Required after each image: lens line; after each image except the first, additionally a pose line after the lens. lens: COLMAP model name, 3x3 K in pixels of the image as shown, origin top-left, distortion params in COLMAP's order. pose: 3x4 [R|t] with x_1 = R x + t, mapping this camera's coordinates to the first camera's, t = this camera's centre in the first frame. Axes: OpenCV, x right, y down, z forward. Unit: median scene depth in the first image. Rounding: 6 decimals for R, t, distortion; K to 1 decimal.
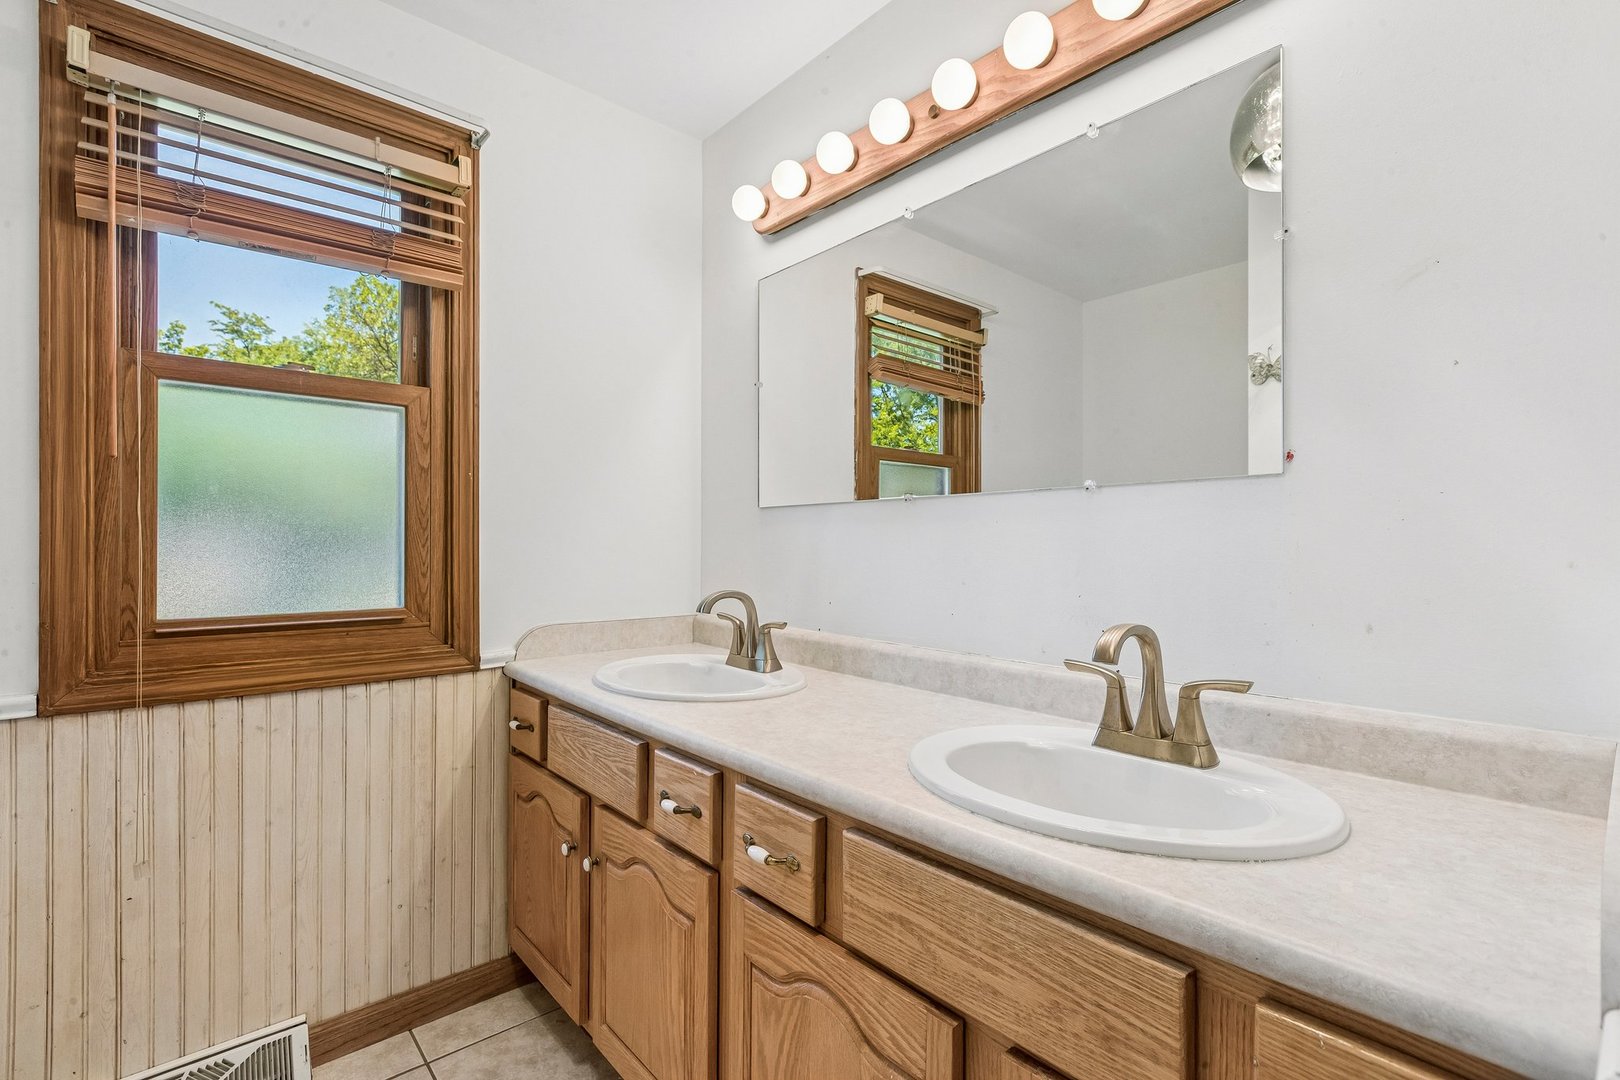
lens RADIAL K [[735.1, 0, 803.2], [0, 735.1, 543.9], [0, 0, 1]] dist [-0.001925, 0.000276]
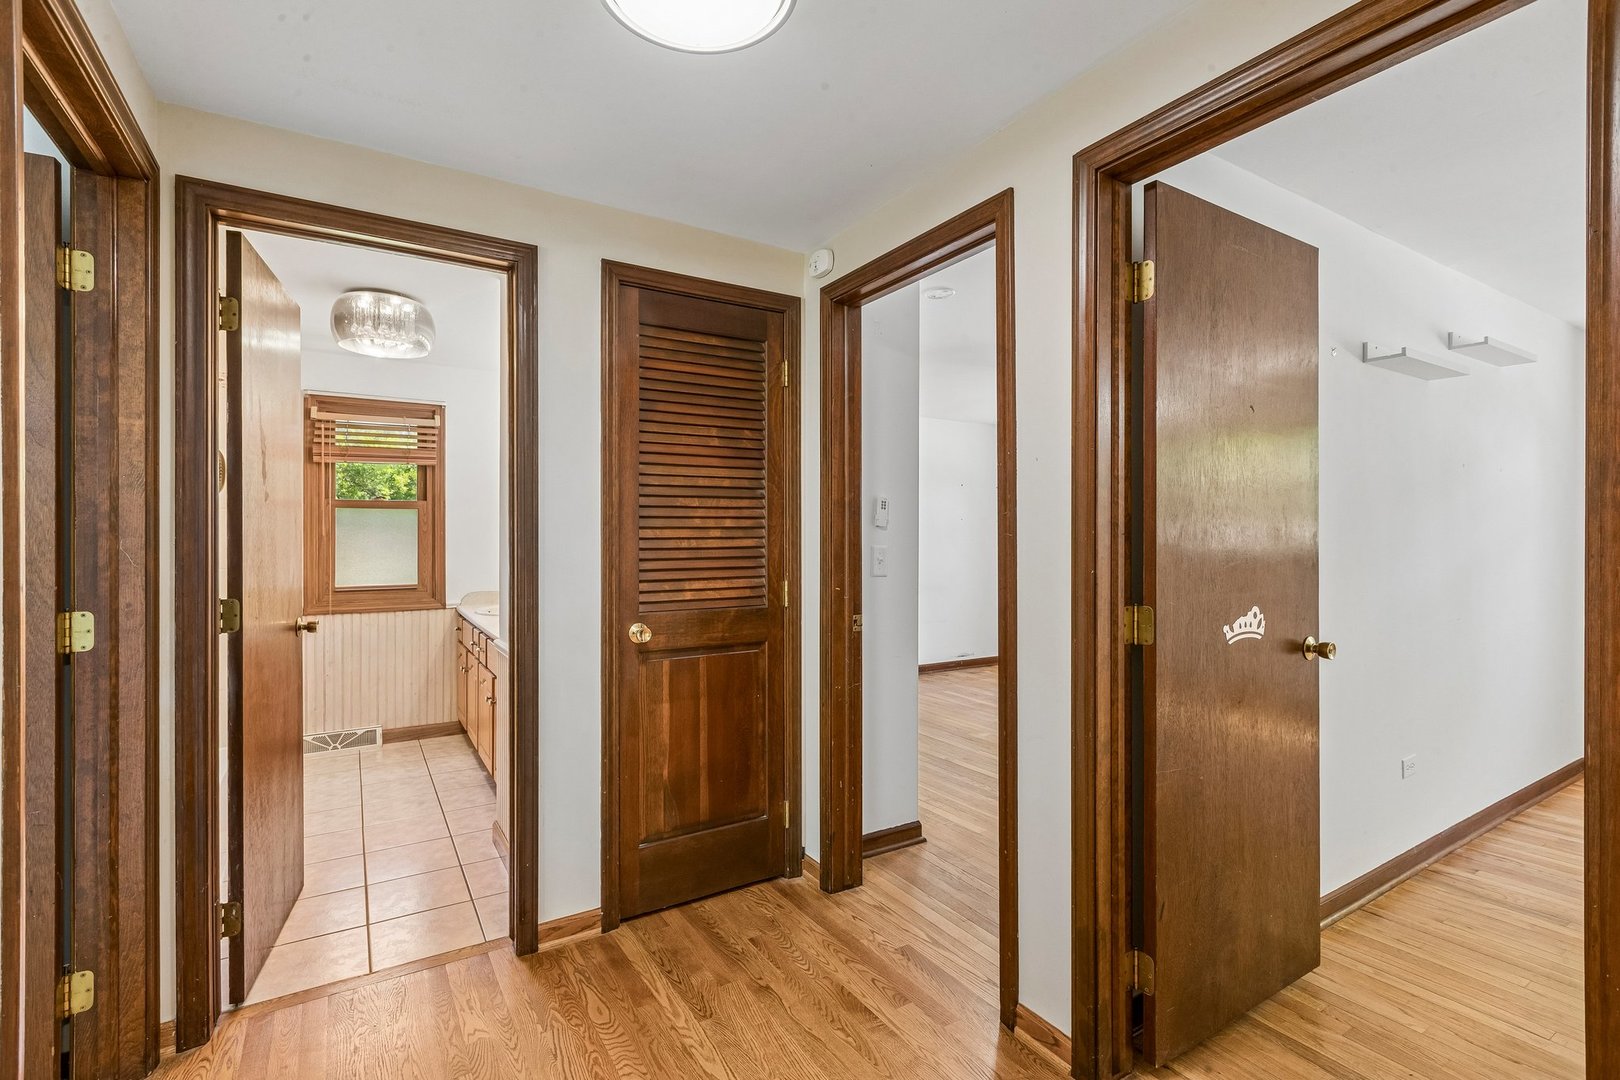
lens RADIAL K [[741.0, 0, 810.0], [0, 741.0, 540.0], [0, 0, 1]] dist [0.000261, 0.000222]
pose [[0.987731, -0.001036, -0.156163, 1.430908], [0.000931, 0.999999, -0.000745, -0.078606], [0.156164, 0.000591, 0.987731, -1.602176]]
